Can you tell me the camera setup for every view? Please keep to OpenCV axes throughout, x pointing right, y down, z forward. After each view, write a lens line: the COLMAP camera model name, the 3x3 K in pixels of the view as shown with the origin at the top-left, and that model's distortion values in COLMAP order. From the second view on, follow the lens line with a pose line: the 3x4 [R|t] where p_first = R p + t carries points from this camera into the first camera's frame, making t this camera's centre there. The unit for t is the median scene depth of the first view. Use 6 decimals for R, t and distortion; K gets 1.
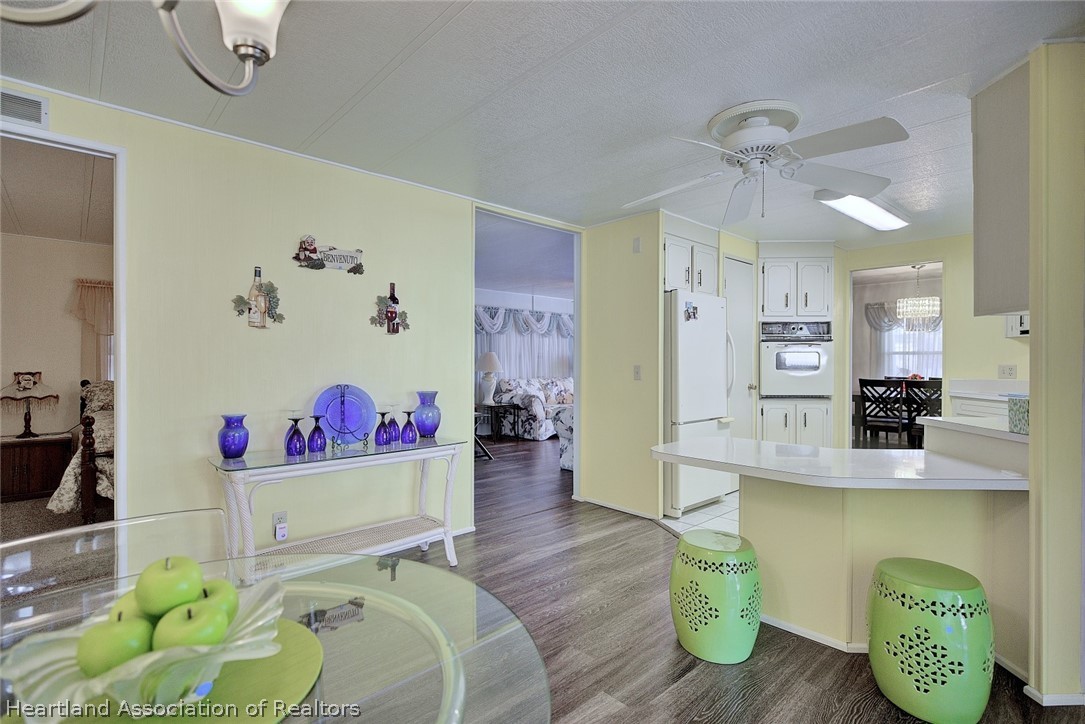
lens RADIAL K [[506.1, 0, 540.4], [0, 506.1, 364.5], [0, 0, 1]] dist [-0.002791, 0.001105]
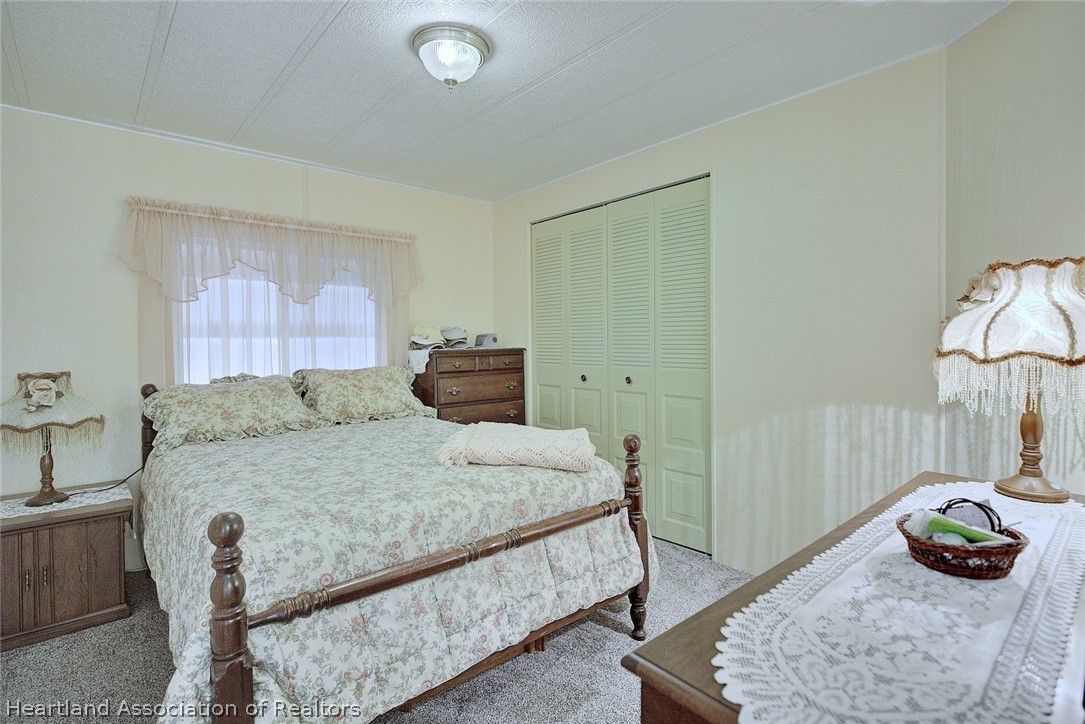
lens RADIAL K [[506.1, 0, 536.4], [0, 506.1, 351.6], [0, 0, 1]] dist [-0.002791, 0.001105]
pose [[0.999829, -0.011280, -0.014622, -0.424528], [0.011497, 0.999824, 0.014838, -0.006756], [0.014452, -0.015003, 0.999783, 0.414020]]
